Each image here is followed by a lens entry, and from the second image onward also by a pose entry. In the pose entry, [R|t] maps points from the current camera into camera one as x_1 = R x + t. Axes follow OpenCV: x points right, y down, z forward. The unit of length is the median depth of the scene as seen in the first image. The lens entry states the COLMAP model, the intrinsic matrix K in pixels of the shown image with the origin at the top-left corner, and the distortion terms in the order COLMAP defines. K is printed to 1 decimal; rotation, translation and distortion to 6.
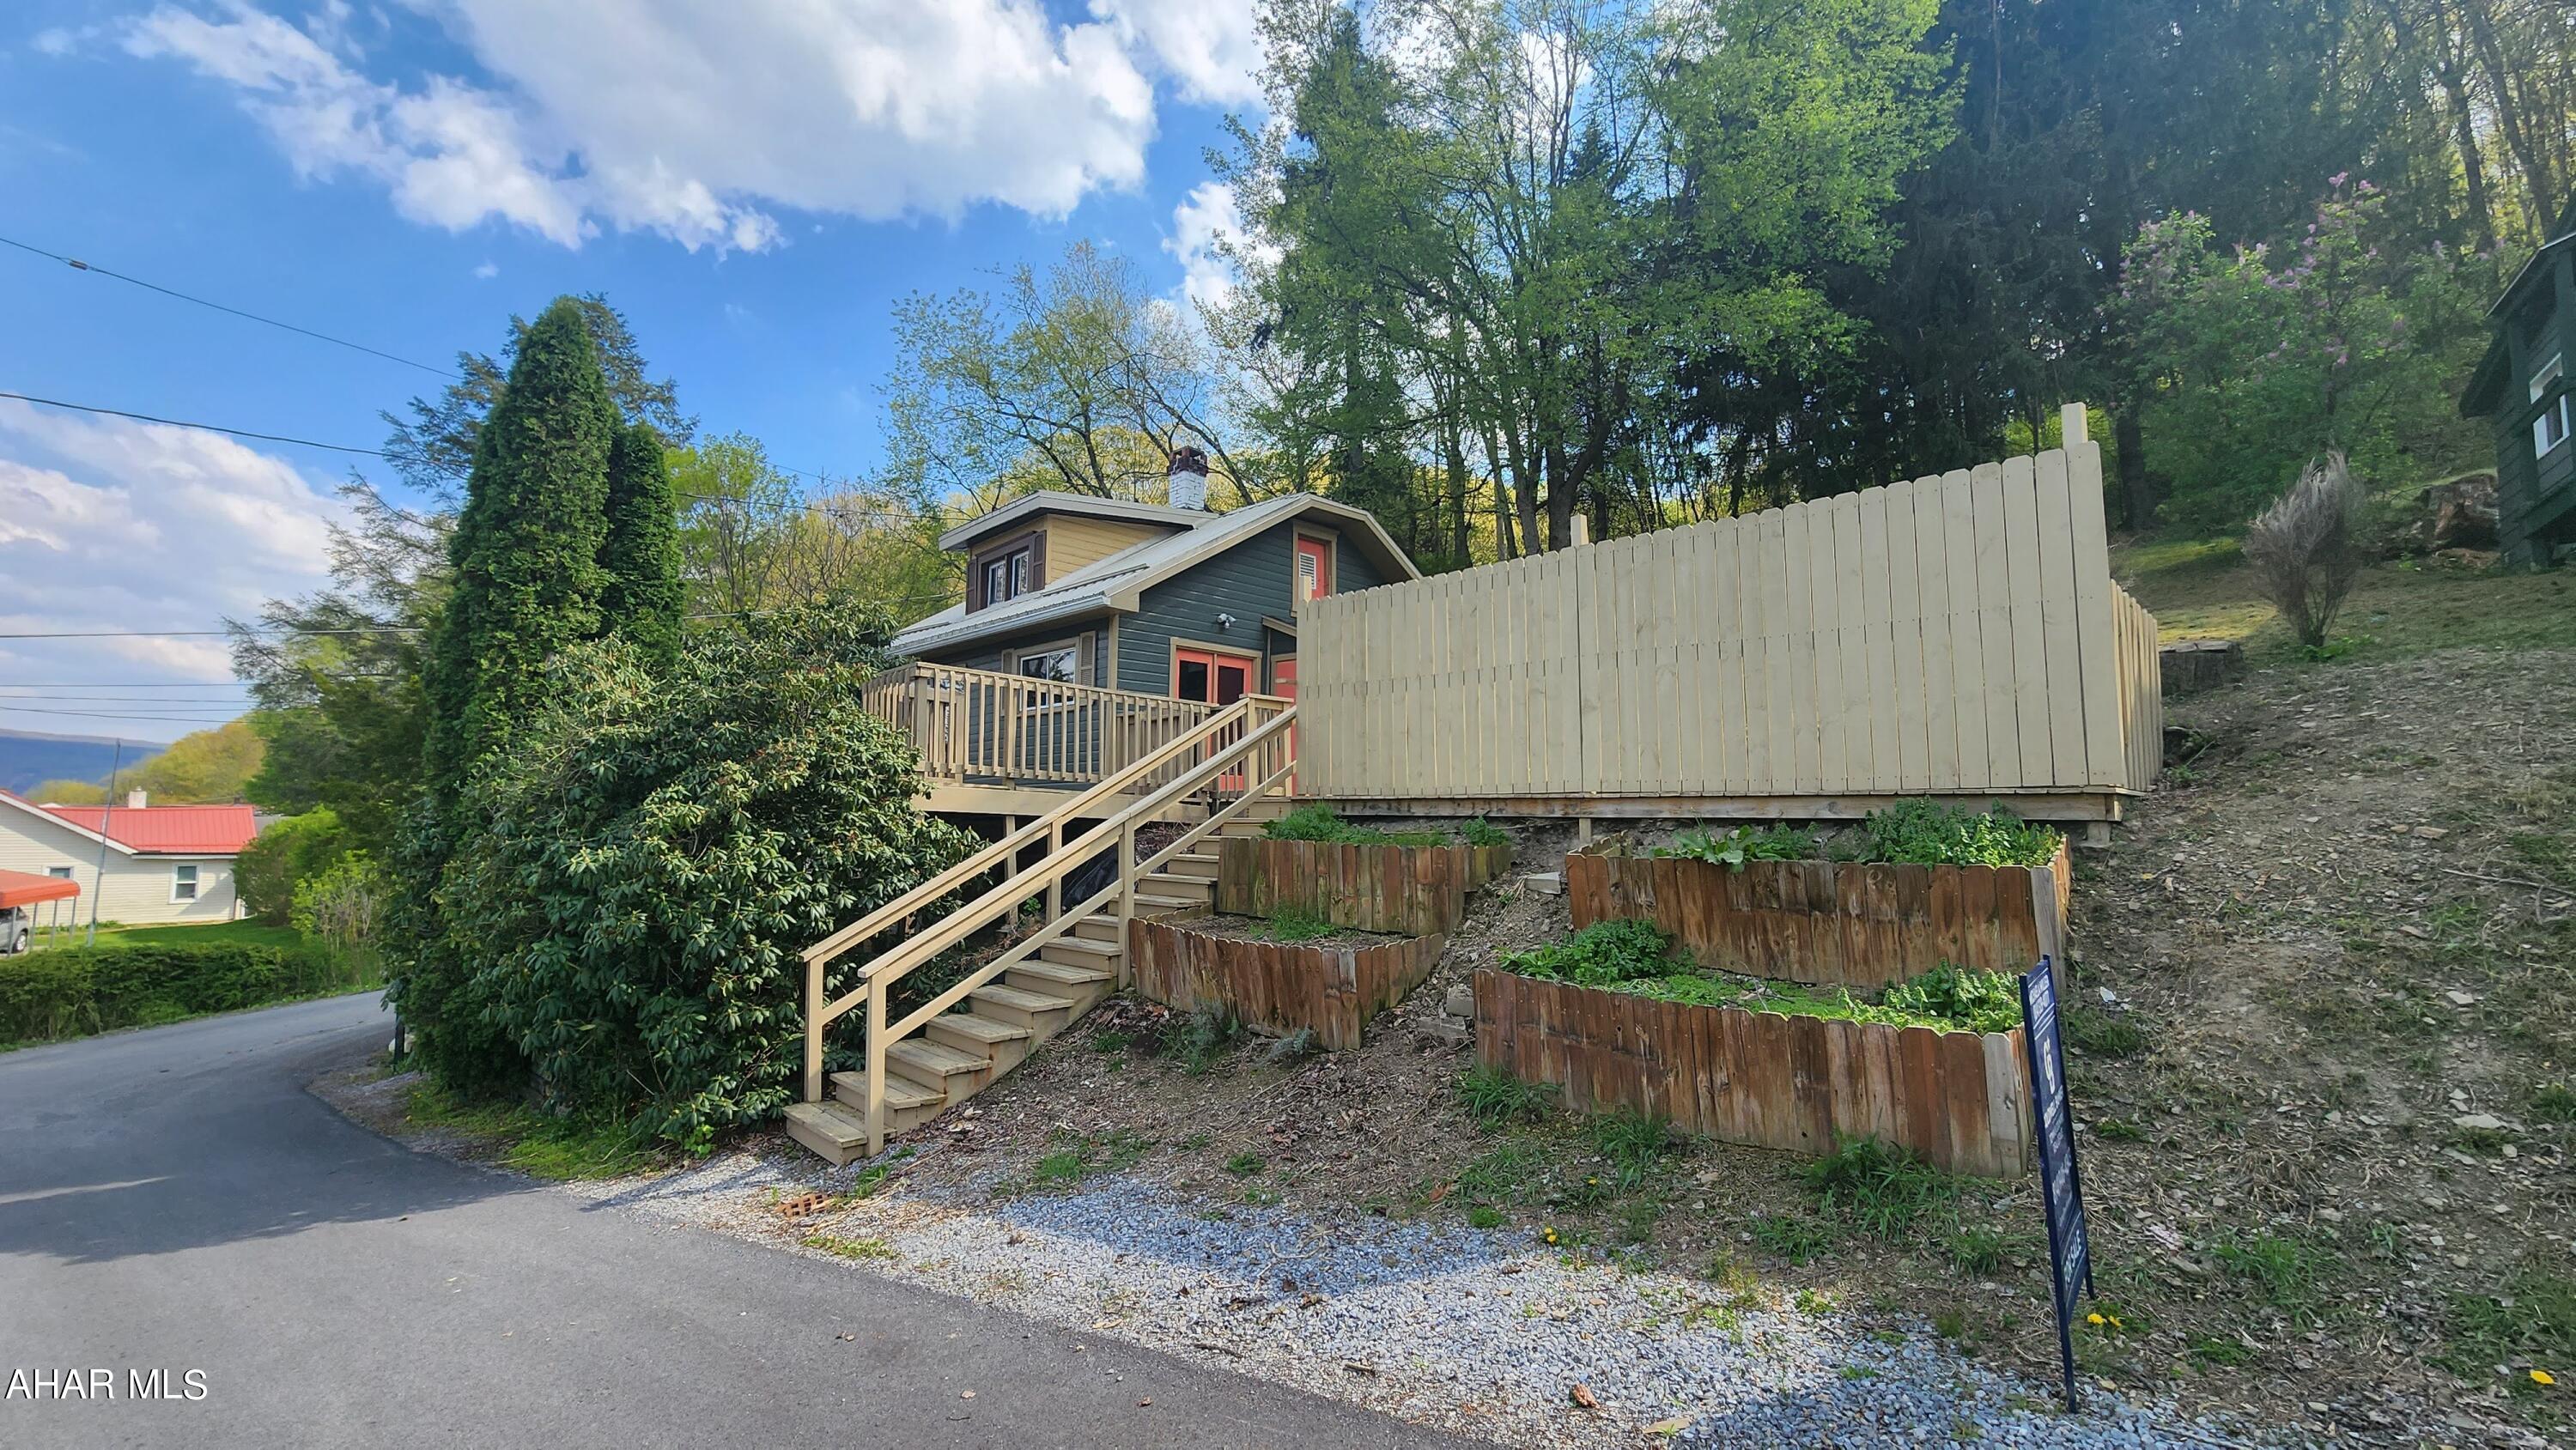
lens RADIAL K [[1064.0, 0, 1285.8], [0, 1064.0, 729.4], [0, 0, 1]] dist [0.000691, -0.000568]
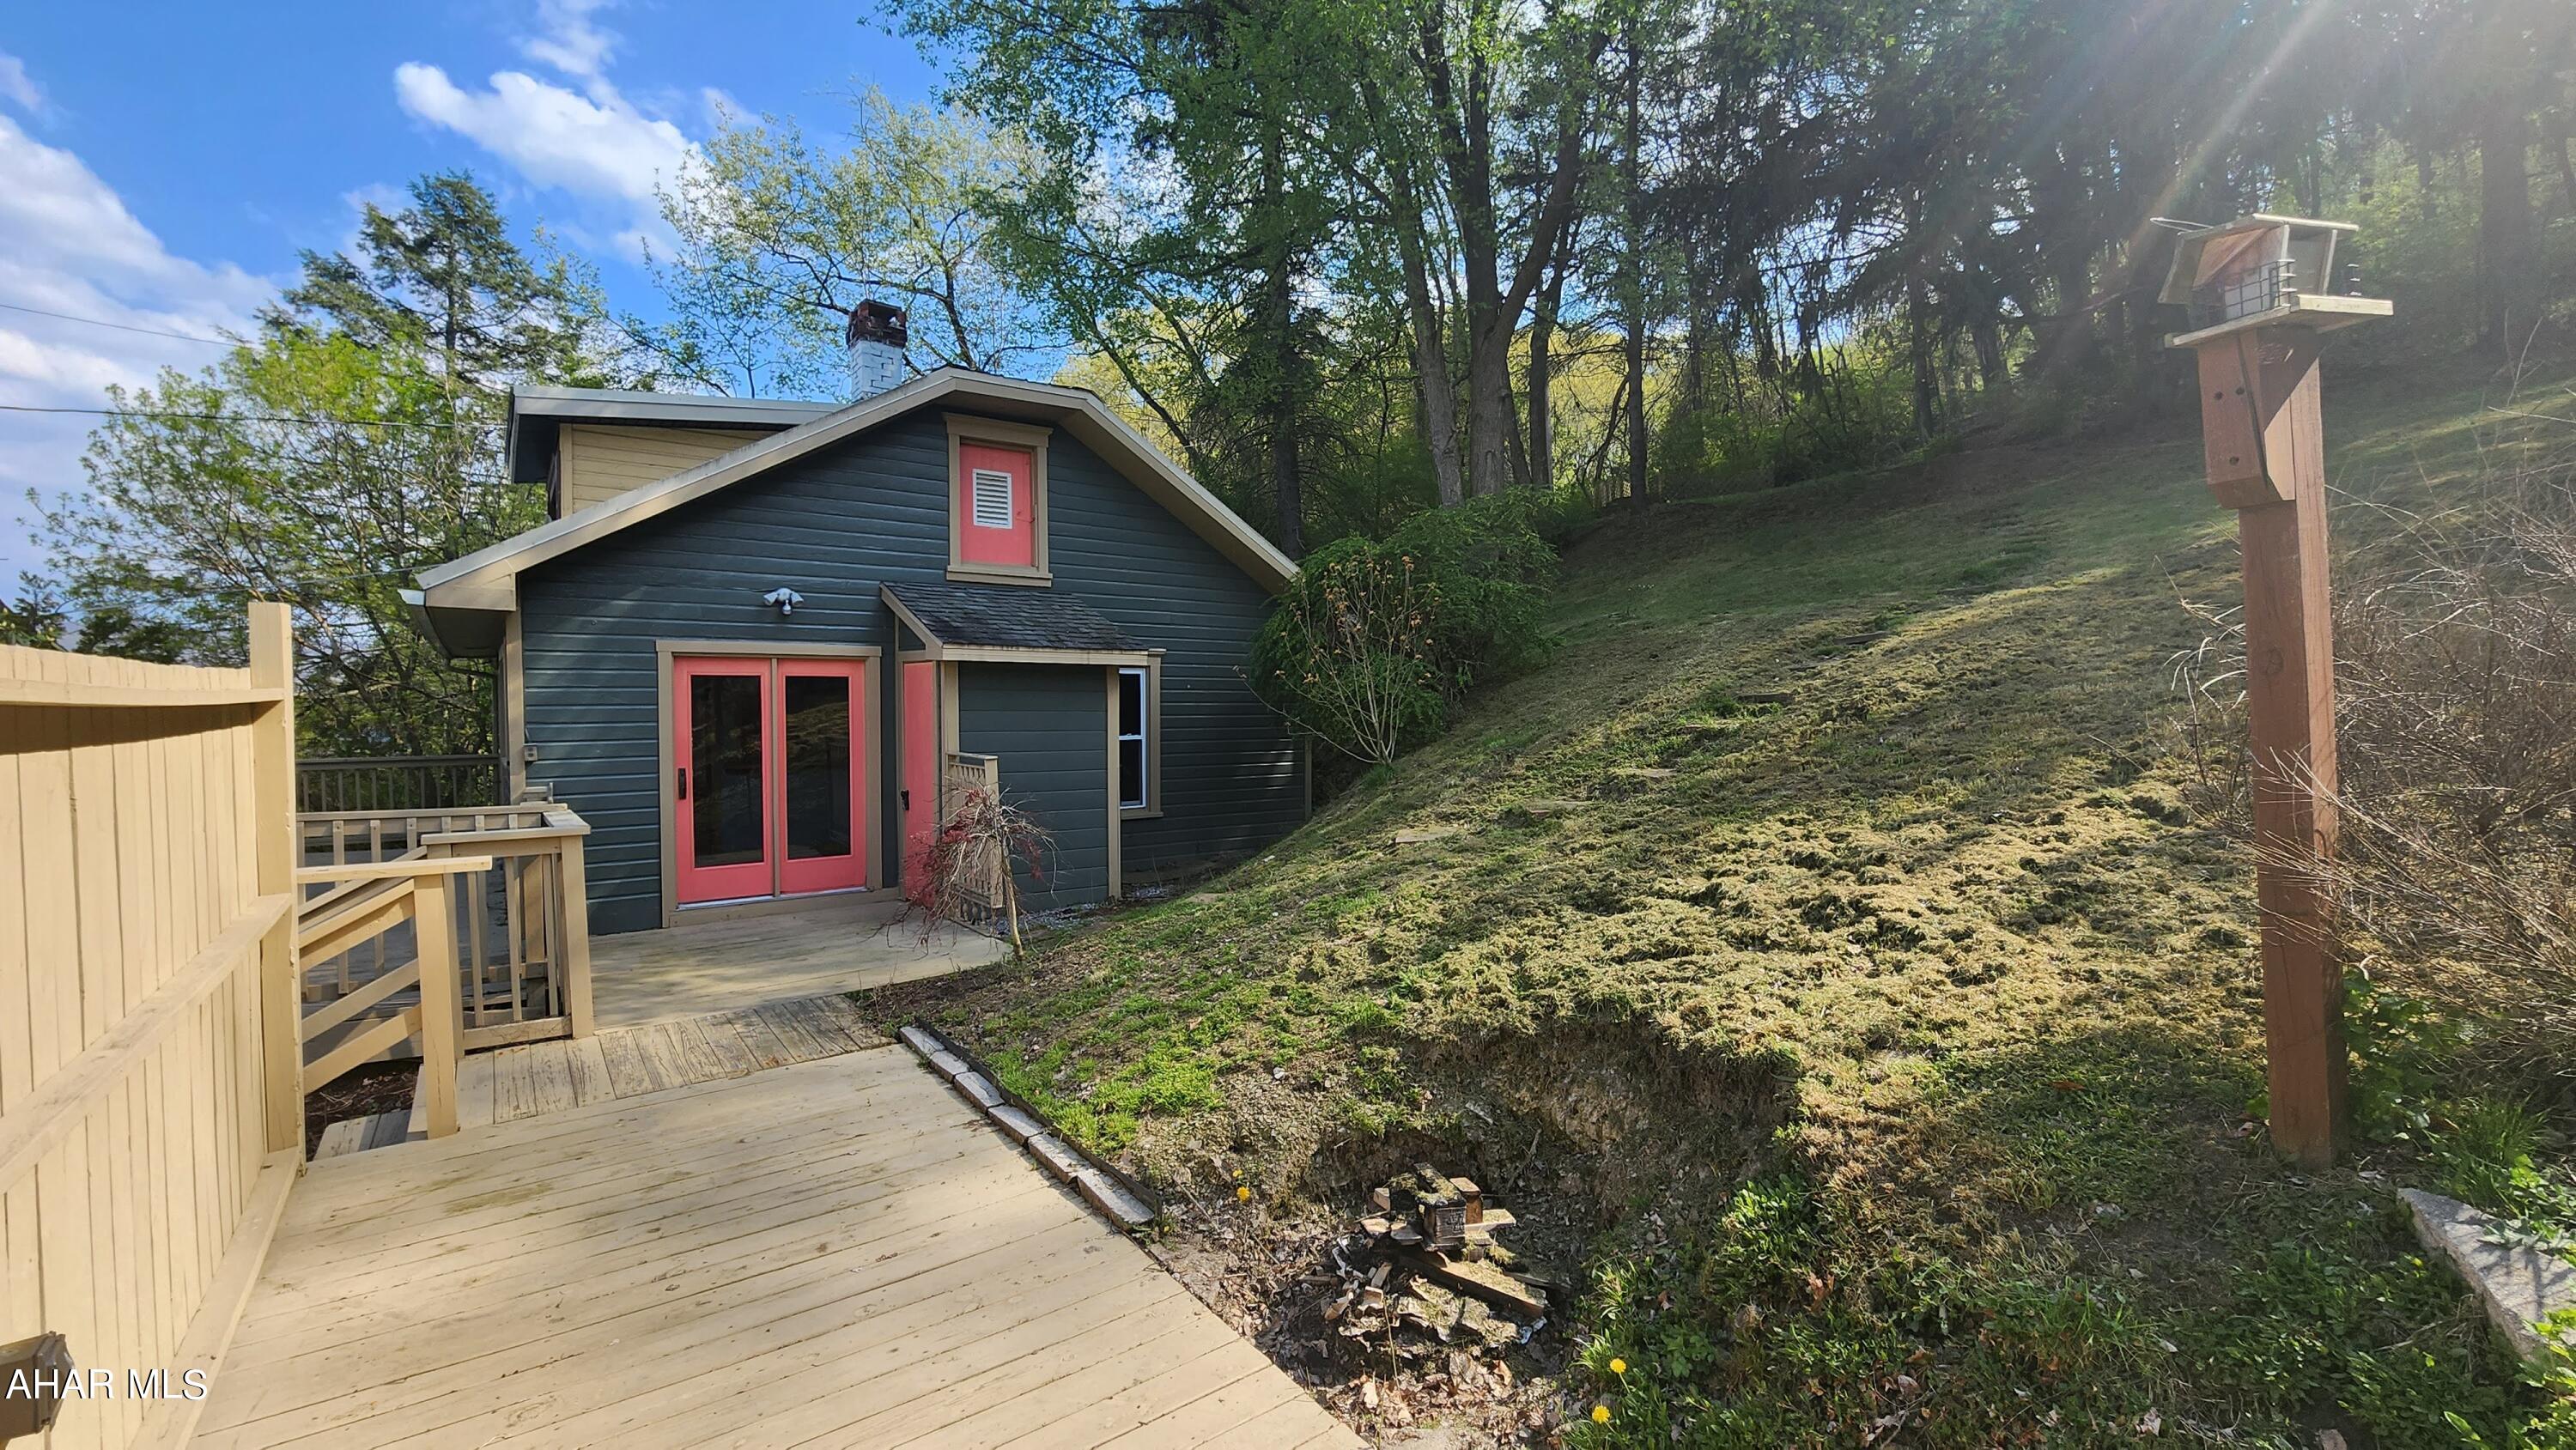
lens RADIAL K [[1036.9, 0, 1279.9], [0, 1036.9, 732.4], [0, 0, 1]] dist [-0.000411, -0.000308]
pose [[0.989727, -0.004289, -0.142906, 0.484495], [0.021269, 0.992844, 0.117506, -0.152364], [0.141379, -0.119338, 0.982736, 0.790653]]
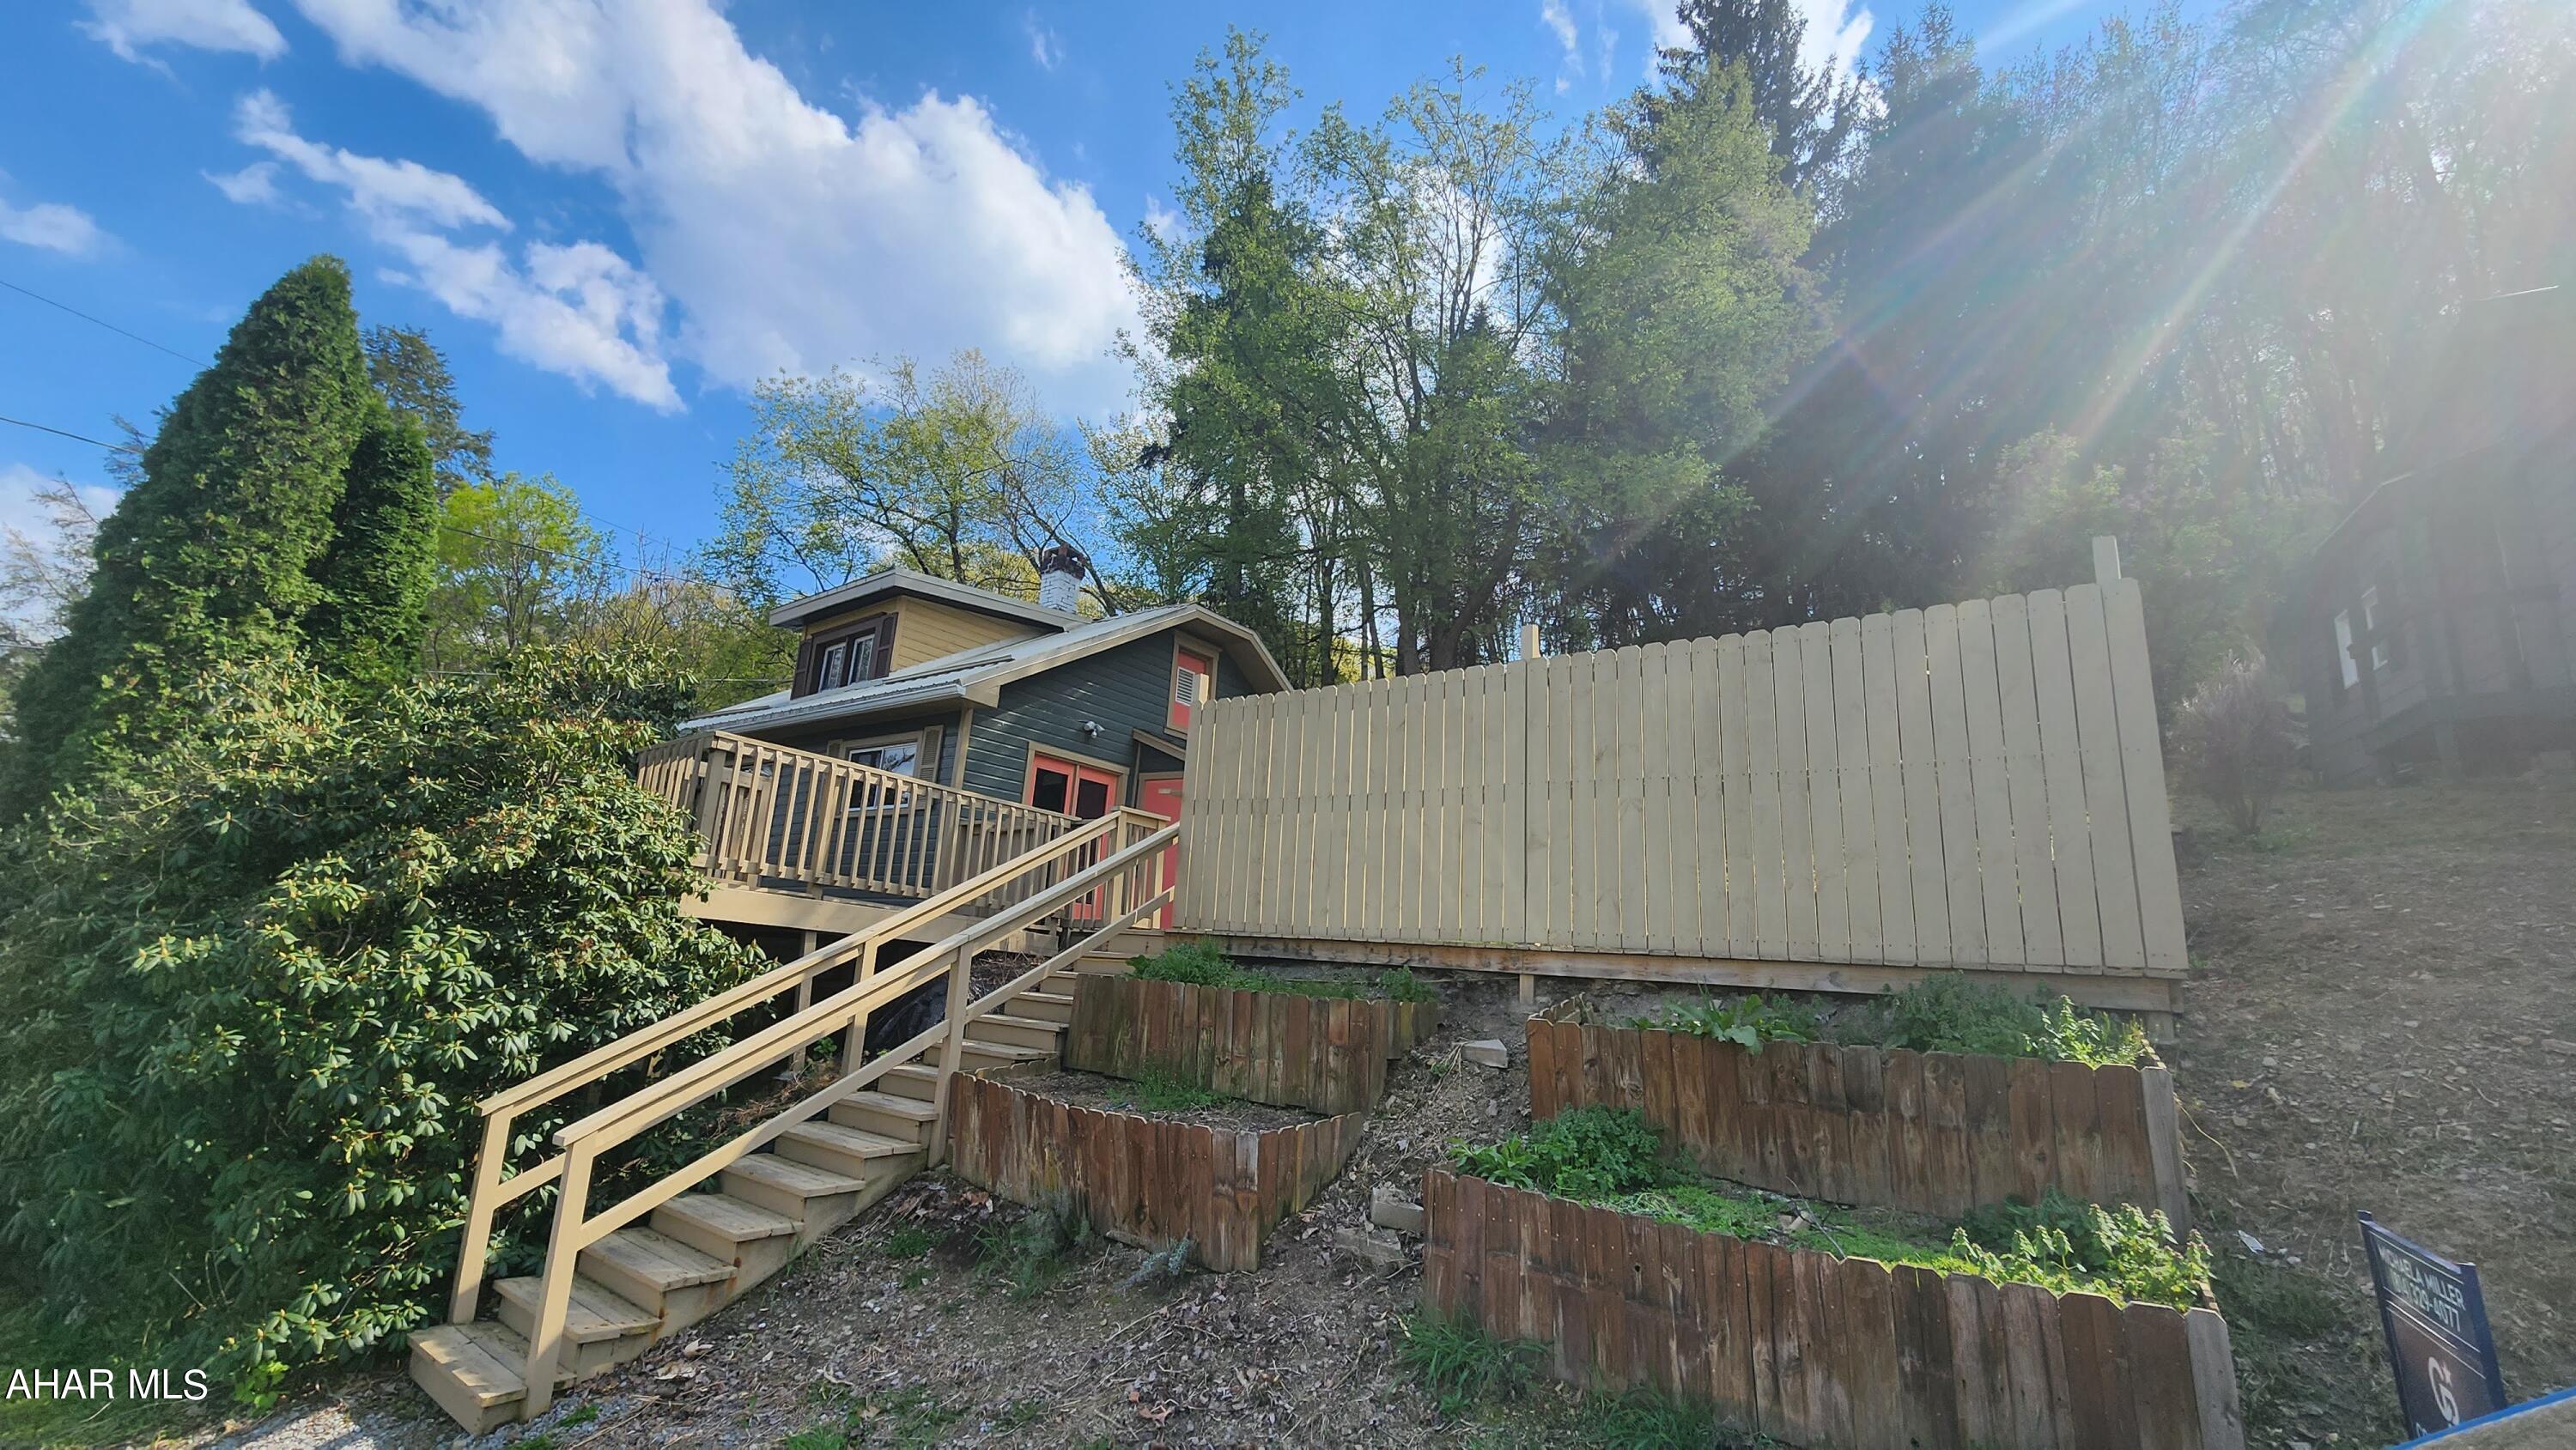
lens RADIAL K [[1036.9, 0, 1279.9], [0, 1036.9, 732.4], [0, 0, 1]] dist [-0.000411, -0.000308]
pose [[0.985245, 0.091729, 0.144491, -0.045617], [-0.071009, 0.987237, -0.142552, 0.023952], [-0.155723, 0.130188, 0.979184, 0.194353]]
